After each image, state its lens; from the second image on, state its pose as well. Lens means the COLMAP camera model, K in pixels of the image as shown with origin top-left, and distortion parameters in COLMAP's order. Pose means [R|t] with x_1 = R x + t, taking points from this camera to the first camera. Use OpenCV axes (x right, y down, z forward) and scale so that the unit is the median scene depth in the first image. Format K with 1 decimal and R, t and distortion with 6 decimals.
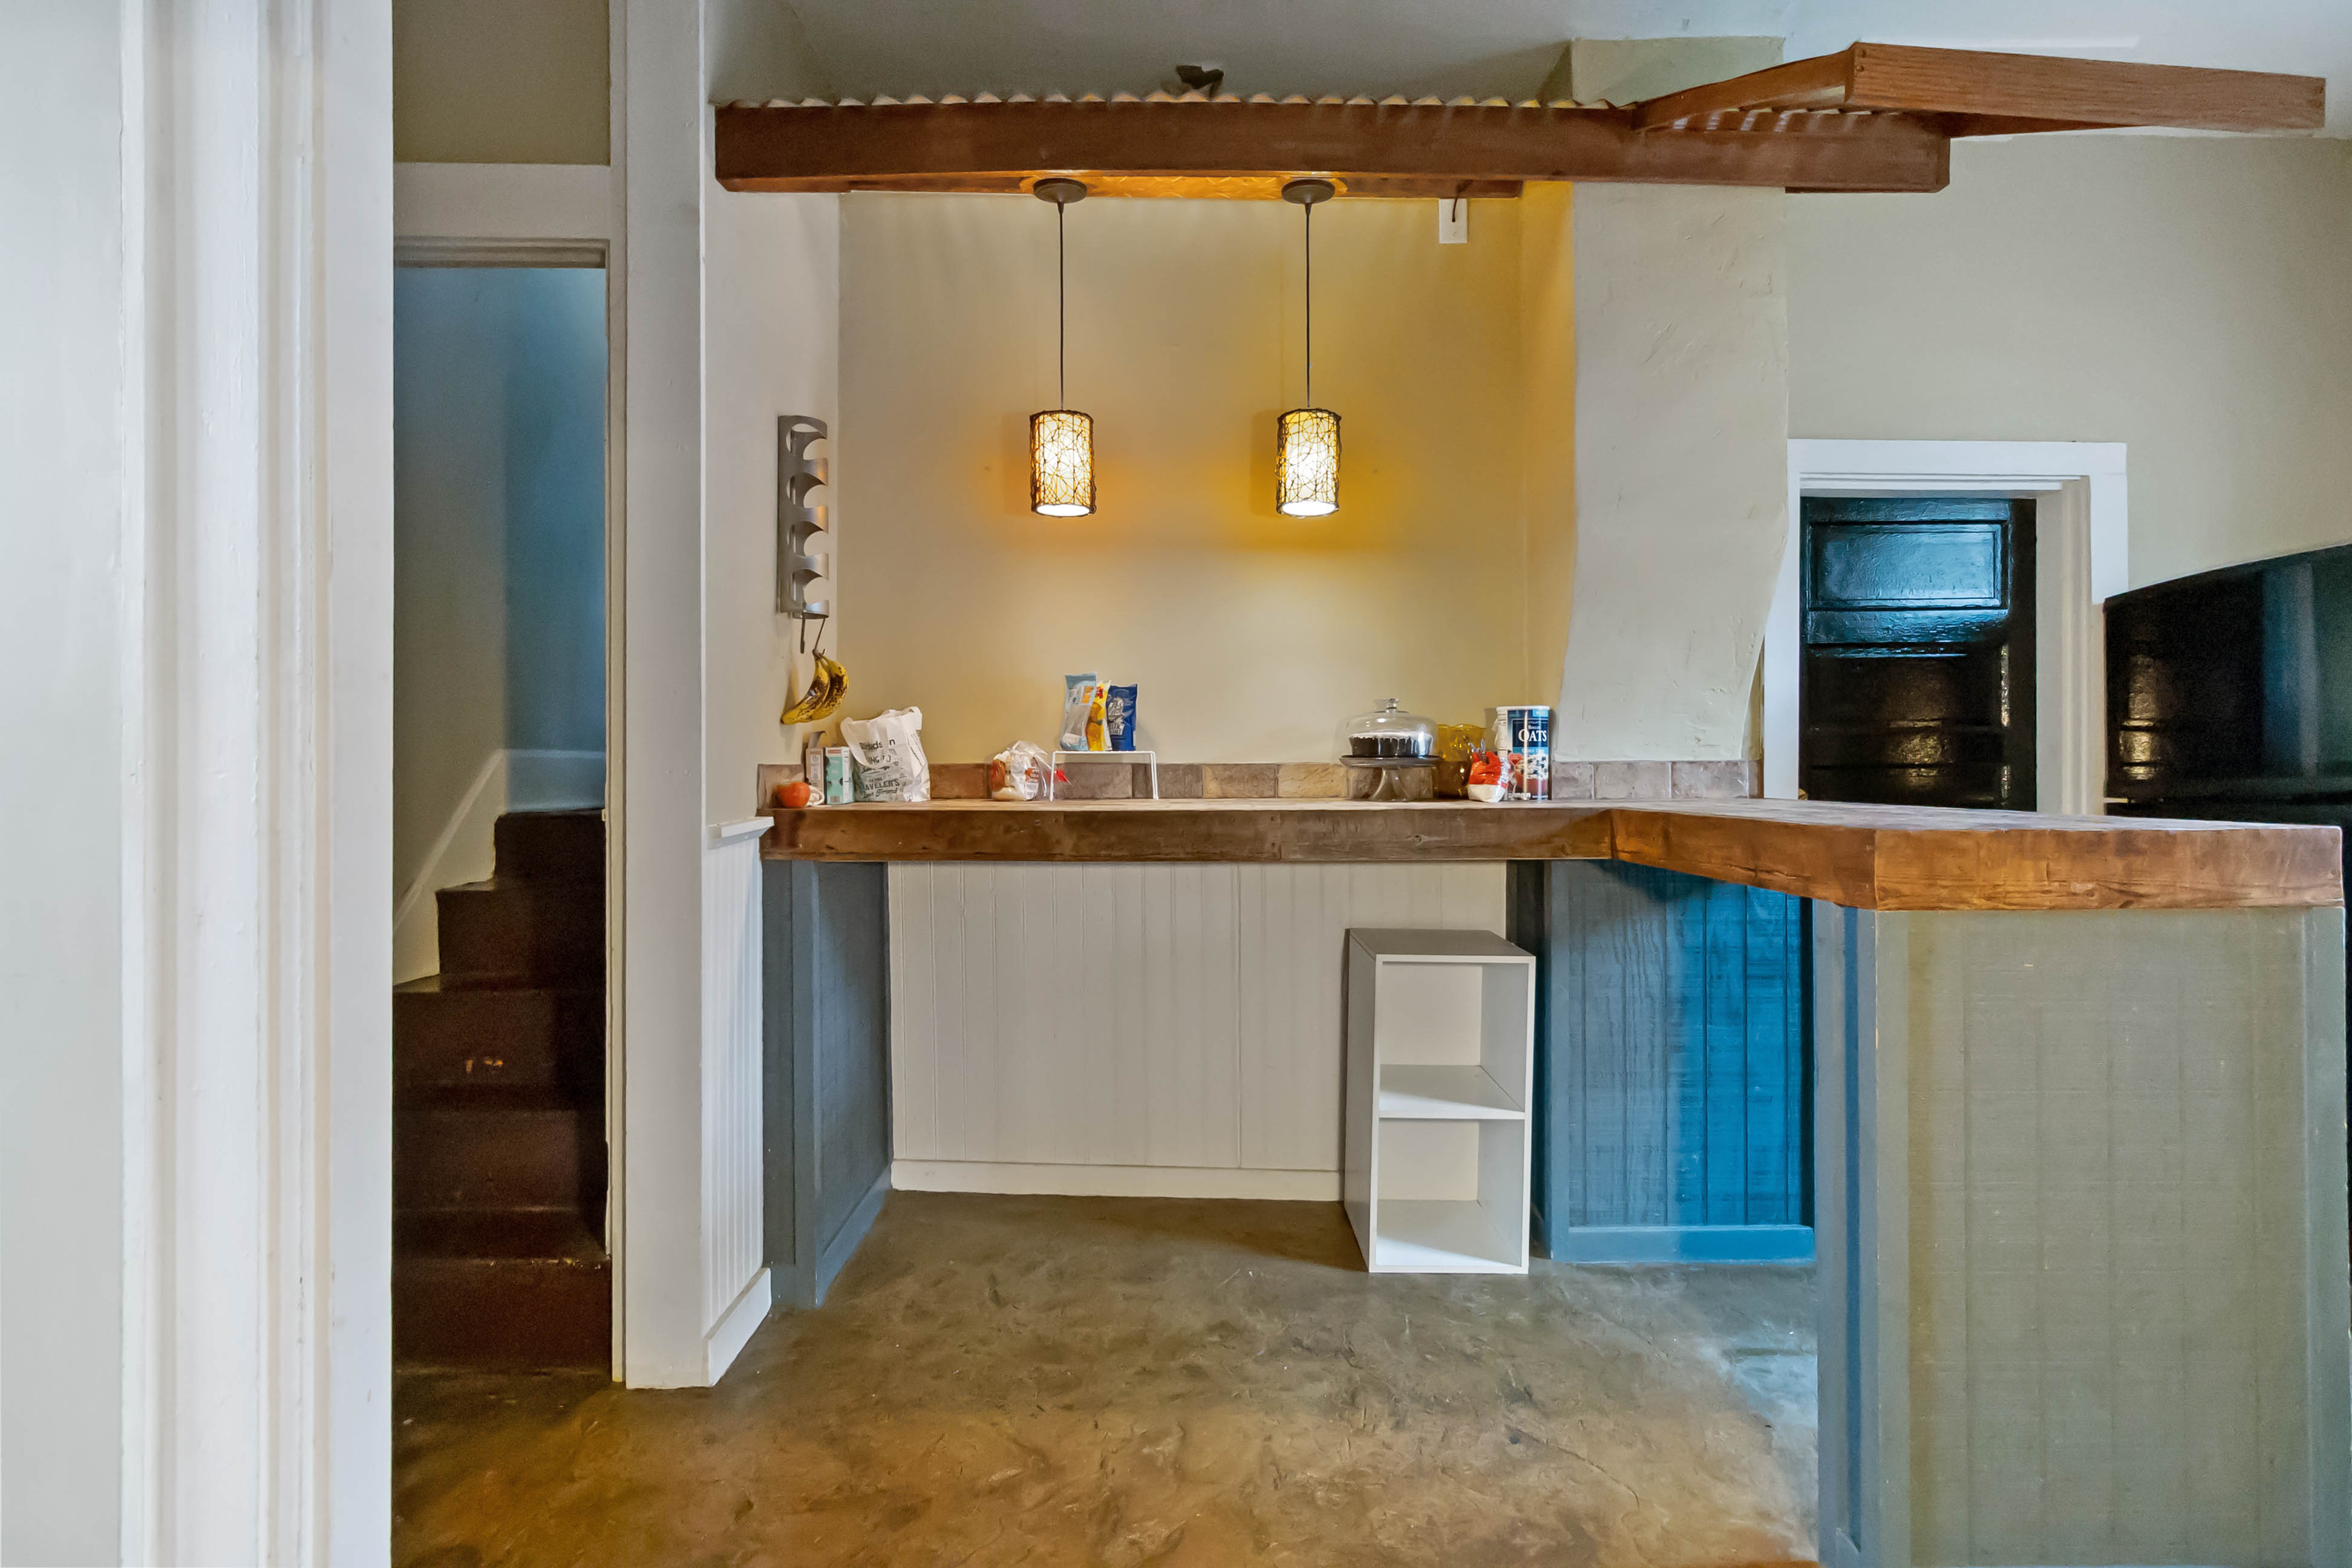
lens RADIAL K [[1111.8, 0, 1200.0], [0, 1111.8, 783.6], [0, 0, 1]] dist [-0.002164, 0.002295]
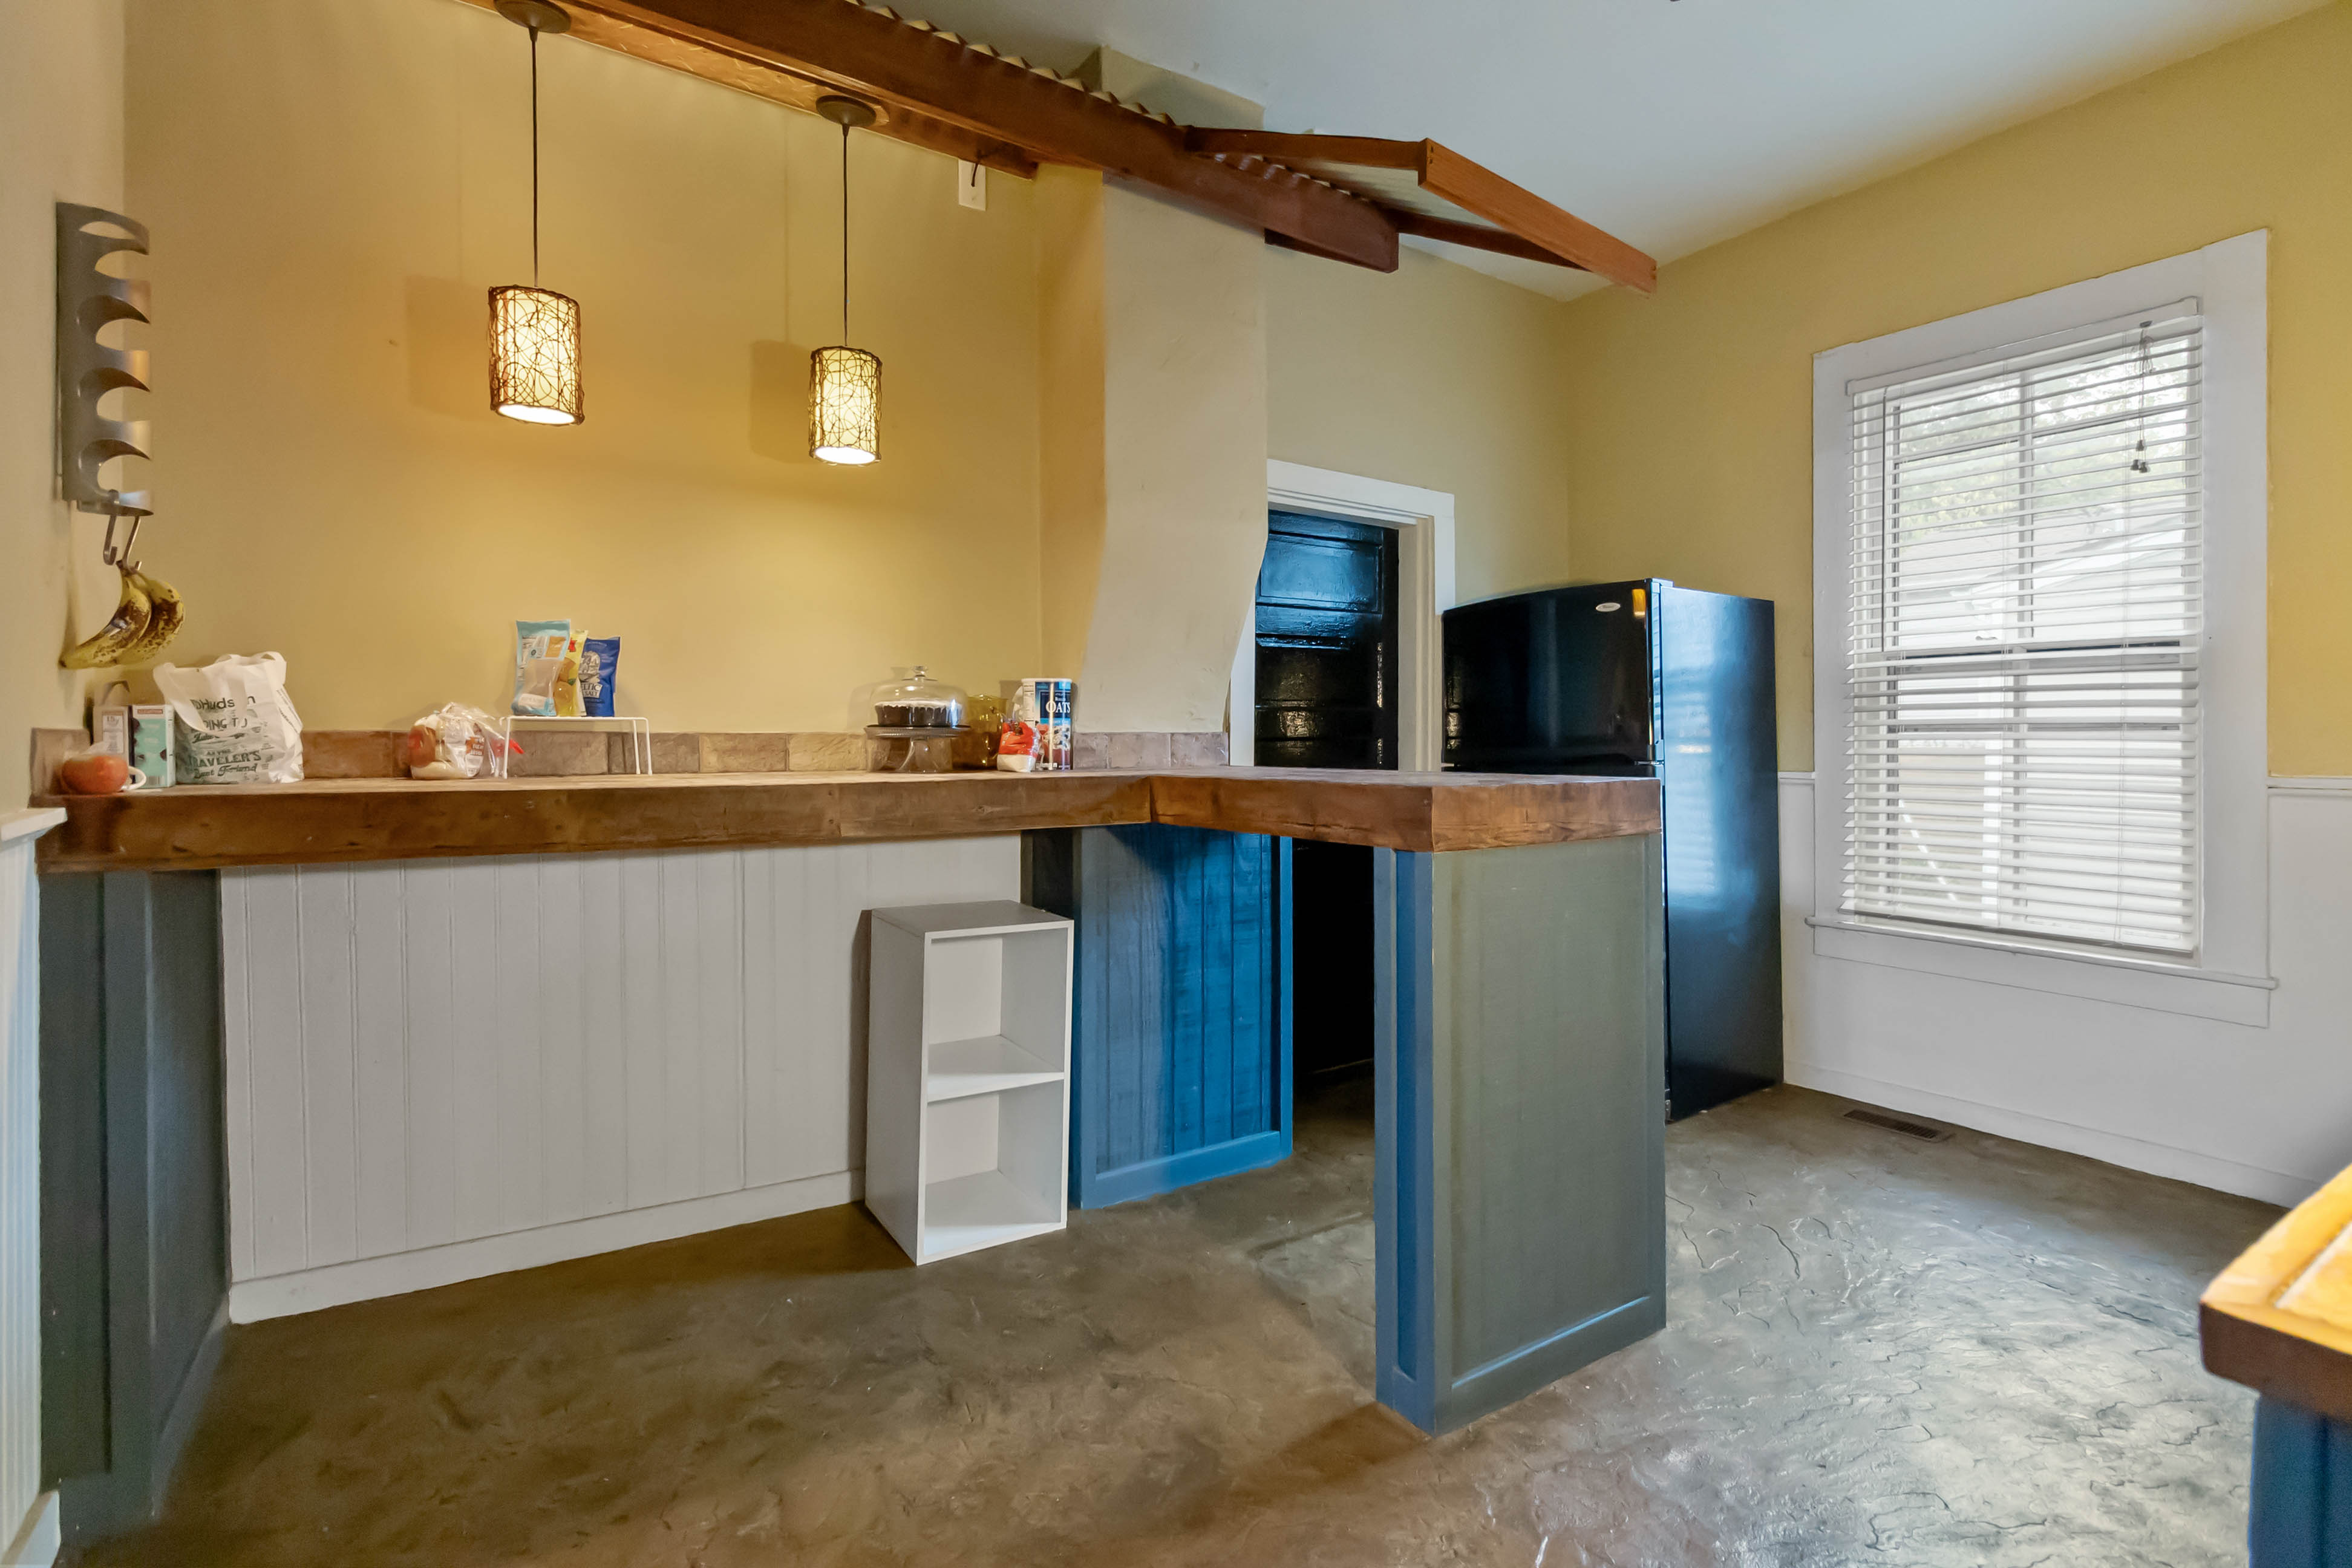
lens RADIAL K [[1111.8, 0, 1195.9], [0, 1111.8, 762.3], [0, 0, 1]] dist [-0.002164, 0.002295]
pose [[0.836831, -0.008616, 0.547393, -0.166527], [0.007395, 0.999963, 0.004435, 0.004621], [-0.547411, 0.000337, 0.836864, 0.069790]]
